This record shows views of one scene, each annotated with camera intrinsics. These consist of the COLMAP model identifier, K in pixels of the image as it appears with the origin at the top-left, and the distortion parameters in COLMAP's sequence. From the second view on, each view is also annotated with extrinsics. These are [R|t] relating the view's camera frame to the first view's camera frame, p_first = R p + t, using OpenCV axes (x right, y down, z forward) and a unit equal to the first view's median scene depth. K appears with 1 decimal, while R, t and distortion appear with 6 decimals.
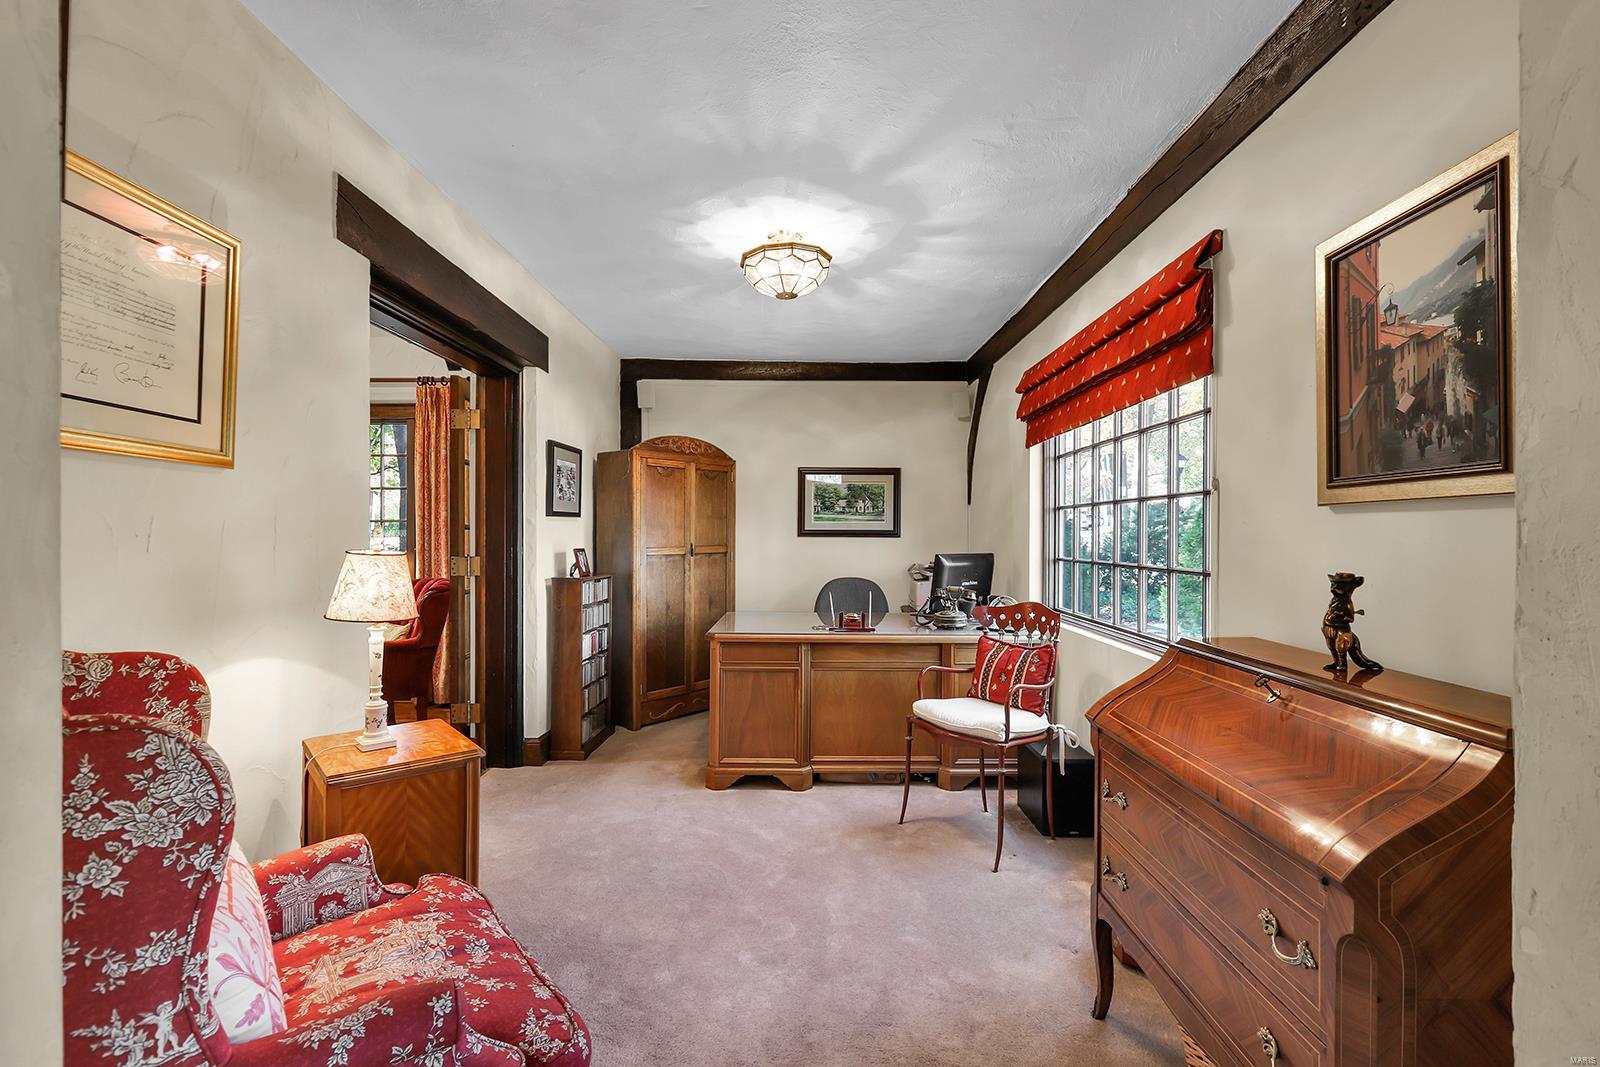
lens RADIAL K [[735.3, 0, 800.8], [0, 735.3, 538.4], [0, 0, 1]] dist [0.010705, 0.000623]
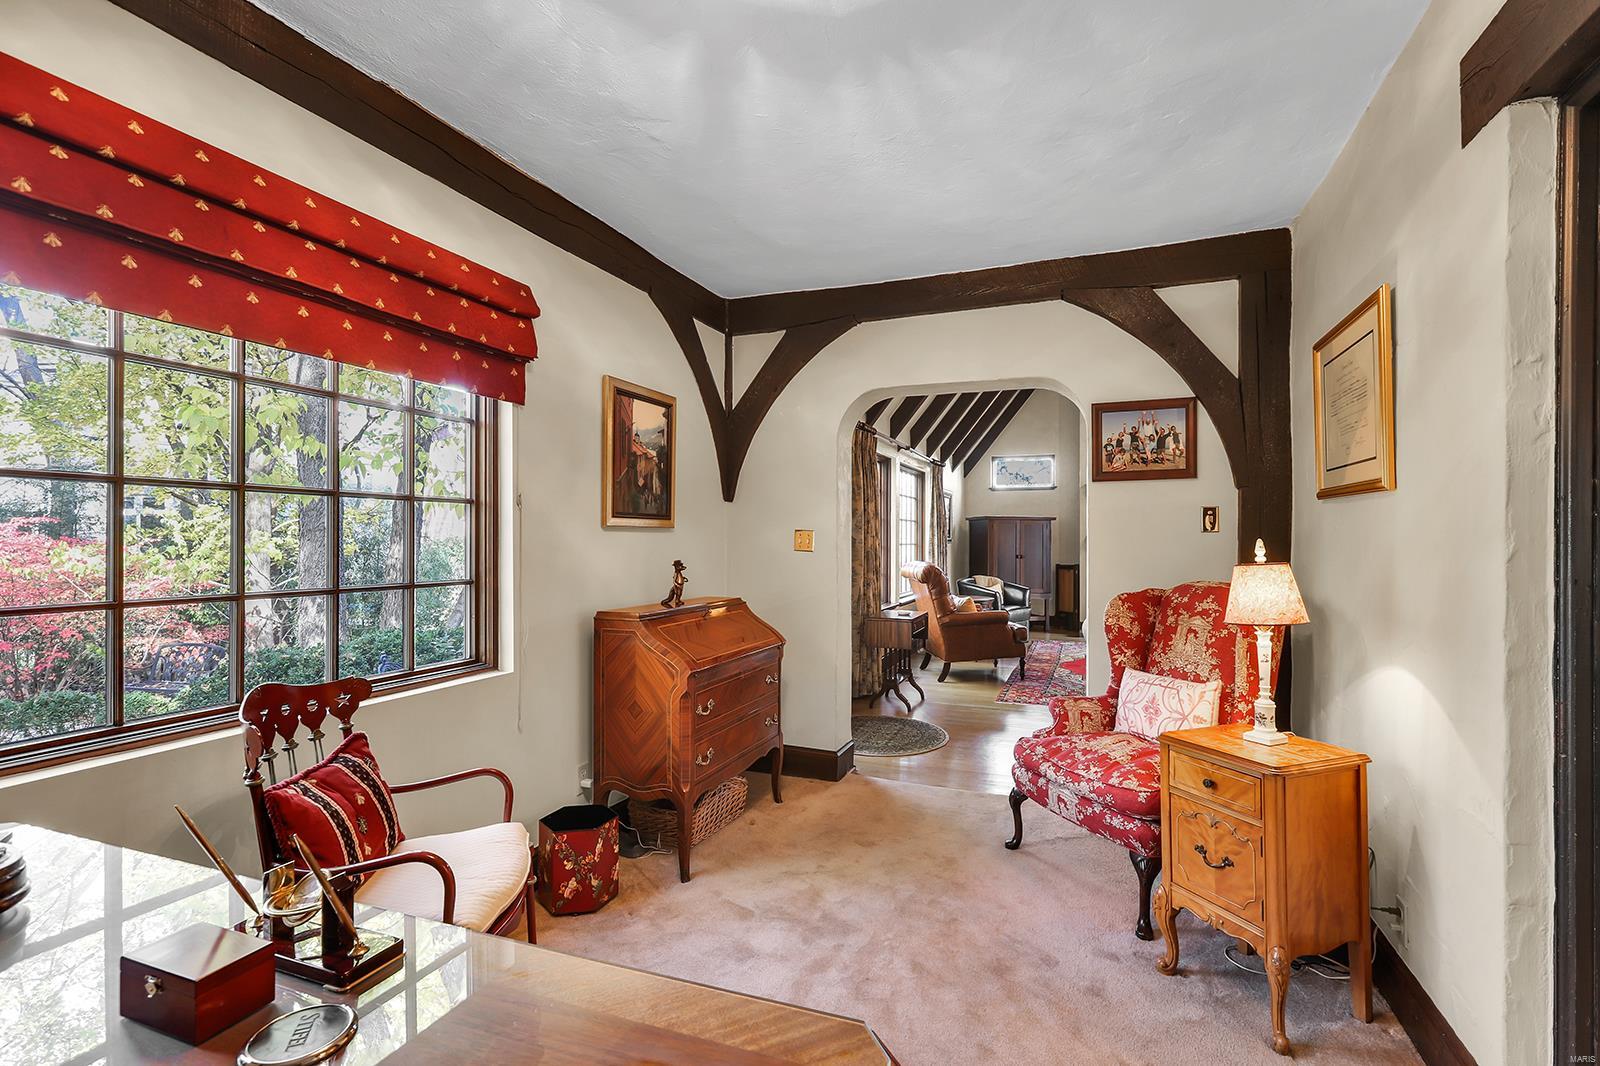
lens RADIAL K [[735.3, 0, 806.1], [0, 735.3, 530.1], [0, 0, 1]] dist [0.010705, 0.000623]
pose [[-0.930346, 0.002197, 0.366677, -0.277715], [-0.001950, 0.999938, -0.010939, -0.013342], [-0.366678, -0.010892, -0.930284, 1.862153]]
